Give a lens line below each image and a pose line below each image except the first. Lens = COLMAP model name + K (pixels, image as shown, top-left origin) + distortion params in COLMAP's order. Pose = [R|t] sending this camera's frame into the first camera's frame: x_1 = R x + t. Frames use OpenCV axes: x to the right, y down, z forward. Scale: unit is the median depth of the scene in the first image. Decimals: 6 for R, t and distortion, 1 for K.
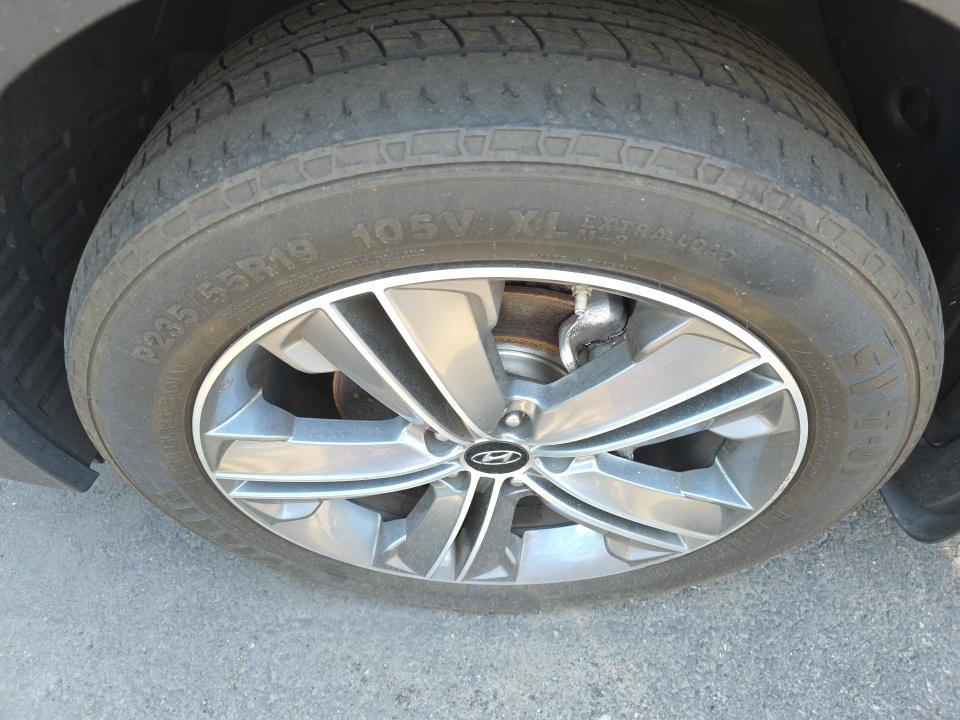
lens RADIAL K [[639.8, 0, 478.1], [0, 639.8, 357.8], [0, 0, 1]] dist [0.027610, -0.022371]
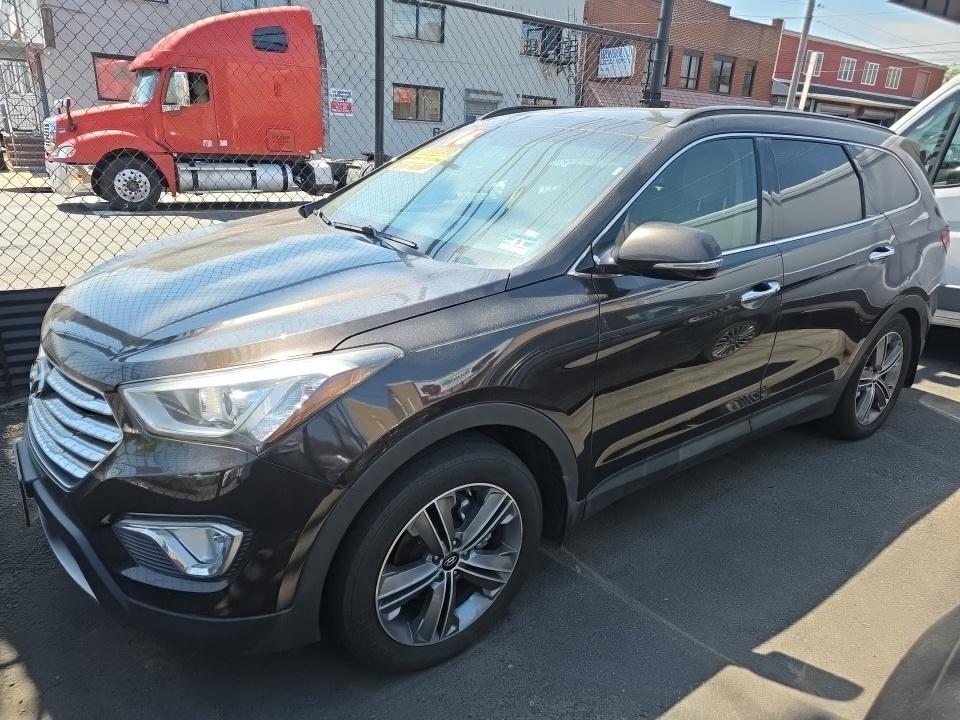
lens RADIAL K [[639.8, 0, 478.4], [0, 639.8, 360.2], [0, 0, 1]] dist [0.027610, -0.022371]
pose [[0.764161, -0.154044, 0.626361, -1.927921], [0.453857, 0.818418, -0.352428, 0.593716], [-0.458336, 0.553591, 0.695317, -2.054494]]
